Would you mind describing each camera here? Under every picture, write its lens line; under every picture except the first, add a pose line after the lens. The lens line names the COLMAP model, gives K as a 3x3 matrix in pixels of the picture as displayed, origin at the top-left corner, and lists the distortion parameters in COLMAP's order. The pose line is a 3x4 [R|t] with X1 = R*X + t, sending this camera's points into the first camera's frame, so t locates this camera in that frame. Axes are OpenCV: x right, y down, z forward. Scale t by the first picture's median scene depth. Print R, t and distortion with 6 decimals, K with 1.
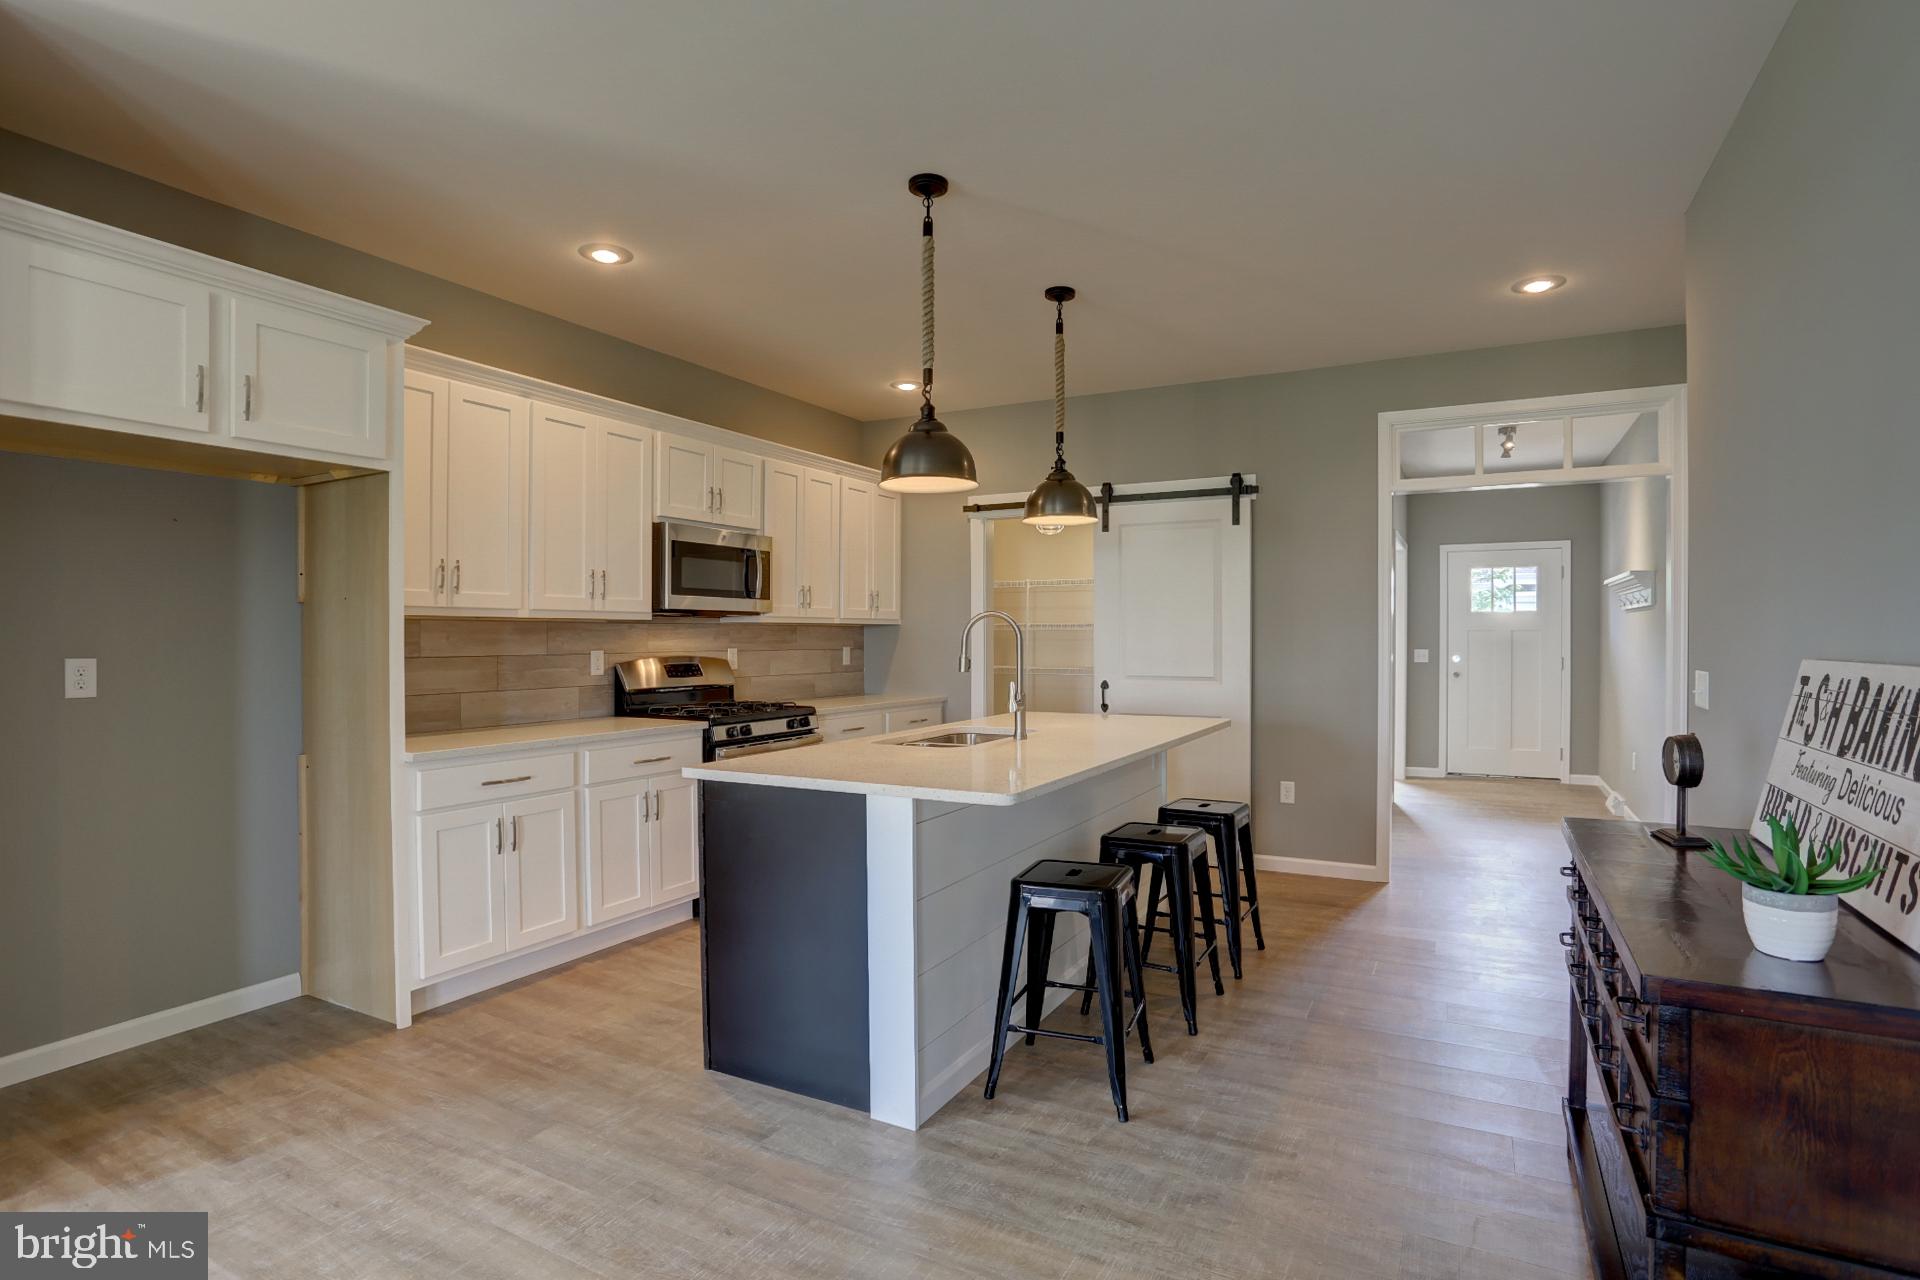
lens RADIAL K [[960.2, 0, 928.8], [0, 960.2, 641.2], [0, 0, 1]] dist [-0.090972, 0.047428]
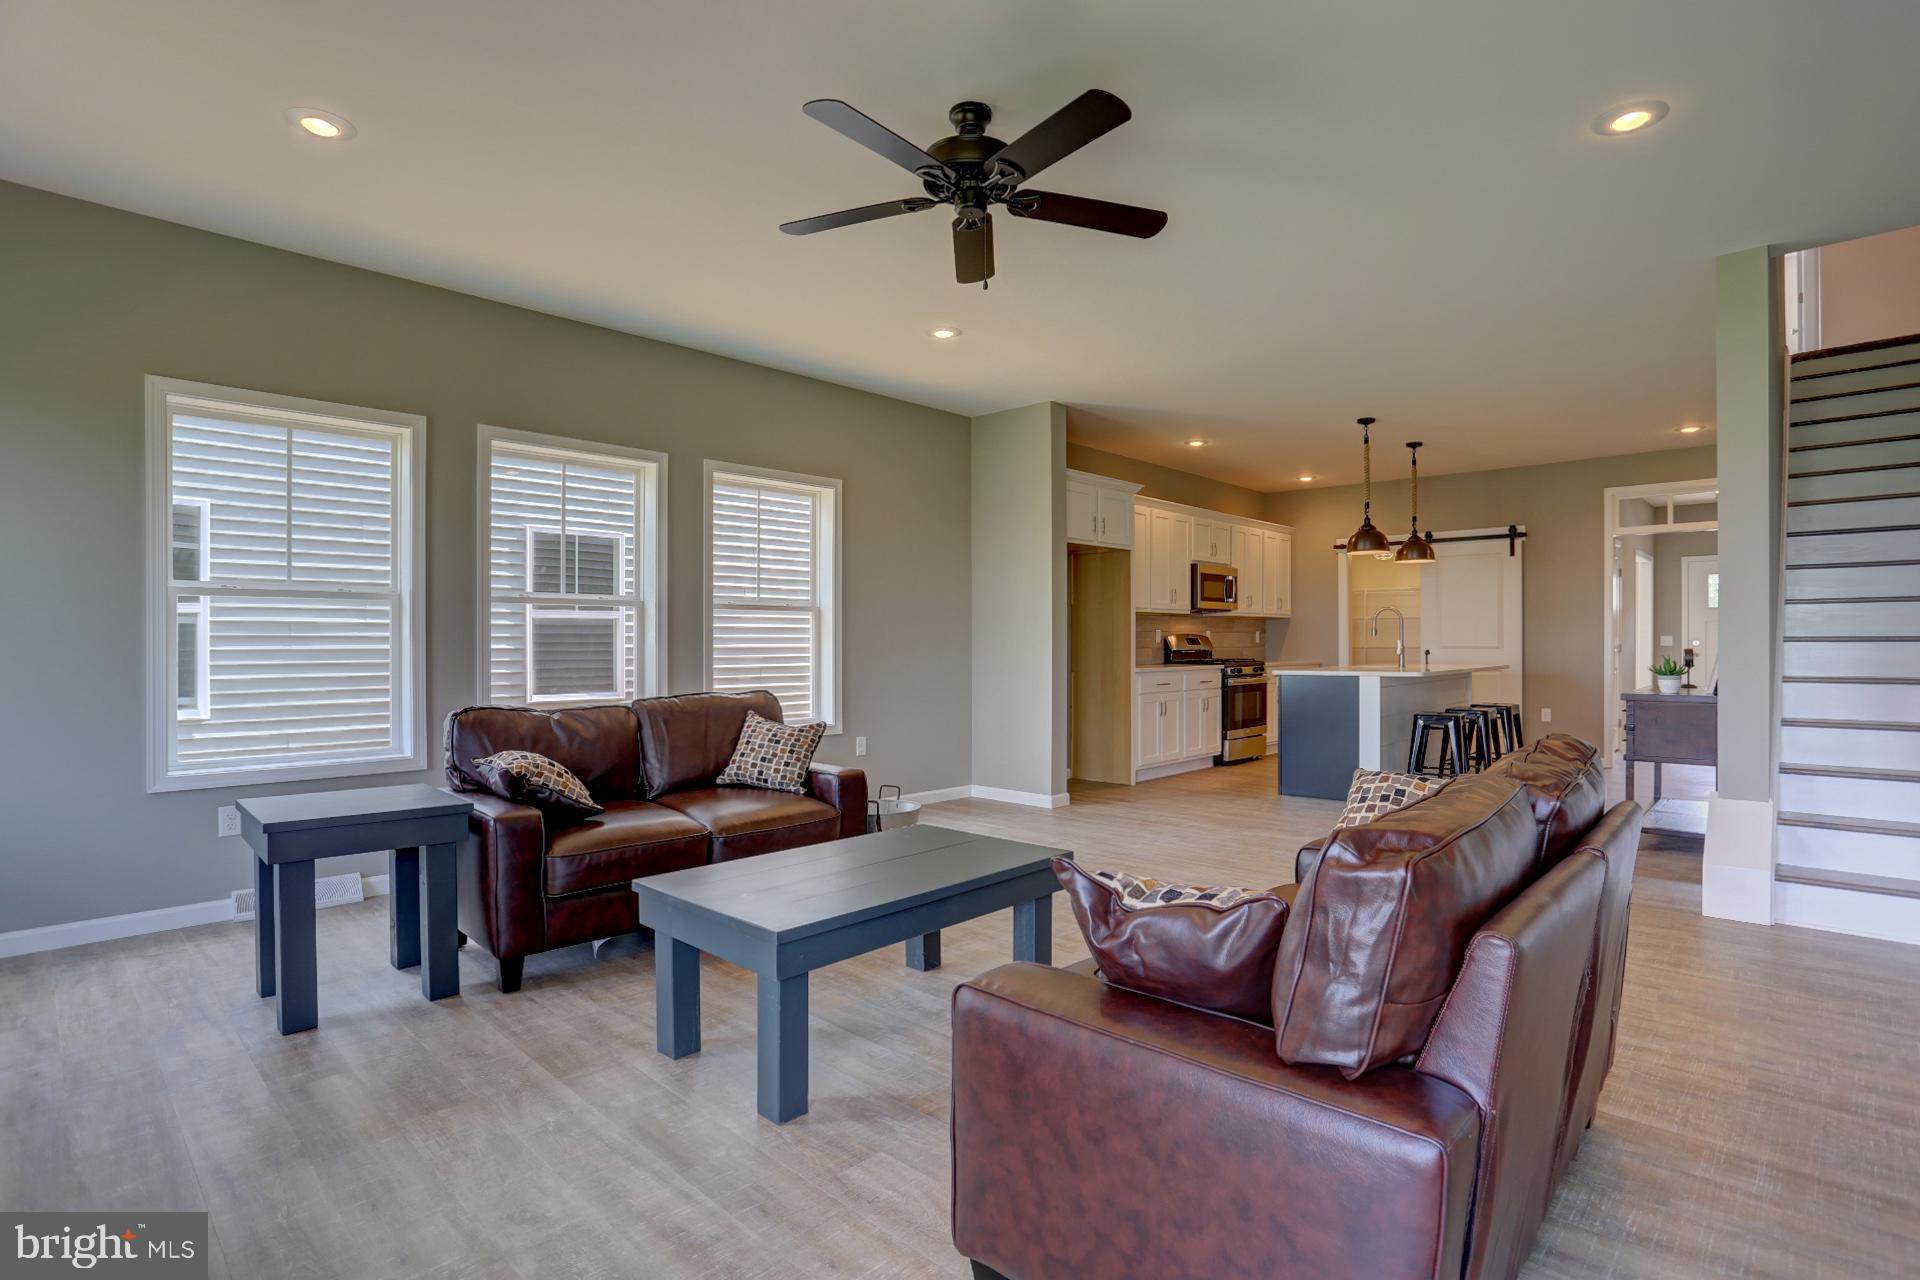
lens RADIAL K [[960.2, 0, 928.8], [0, 960.2, 641.2], [0, 0, 1]] dist [-0.090972, 0.047428]
pose [[0.969051, -0.002509, -0.246850, -0.326797], [0.001735, 0.999993, -0.003351, 0.039655], [0.246856, 0.002819, 0.969048, -1.031344]]
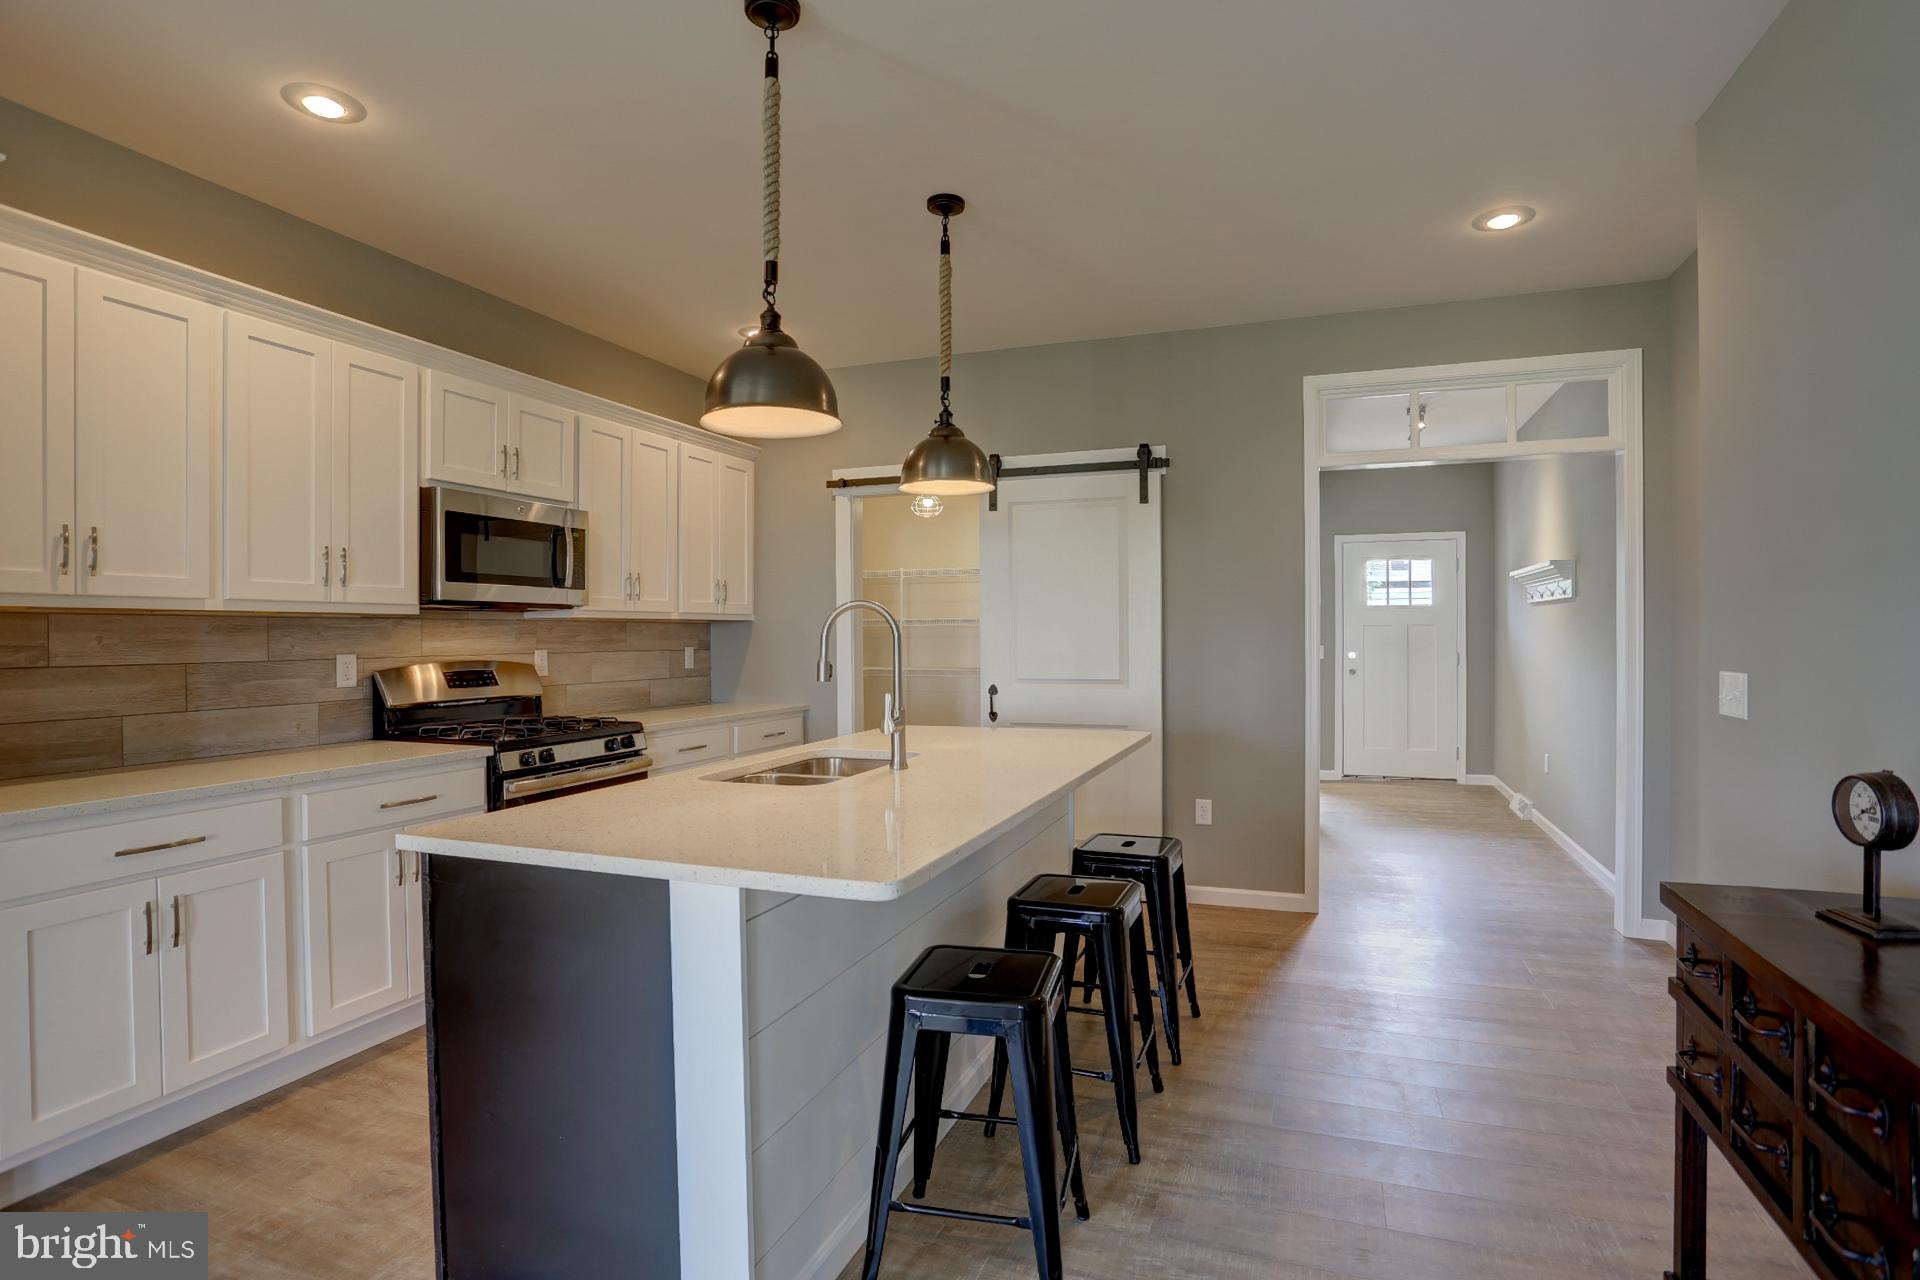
lens RADIAL K [[960.2, 0, 928.8], [0, 960.2, 641.2], [0, 0, 1]] dist [-0.090972, 0.047428]
pose [[0.990801, -0.005384, 0.135220, 0.013497], [0.005015, 0.999983, 0.003066, -0.001010], [-0.135234, -0.002360, 0.990811, 0.197384]]
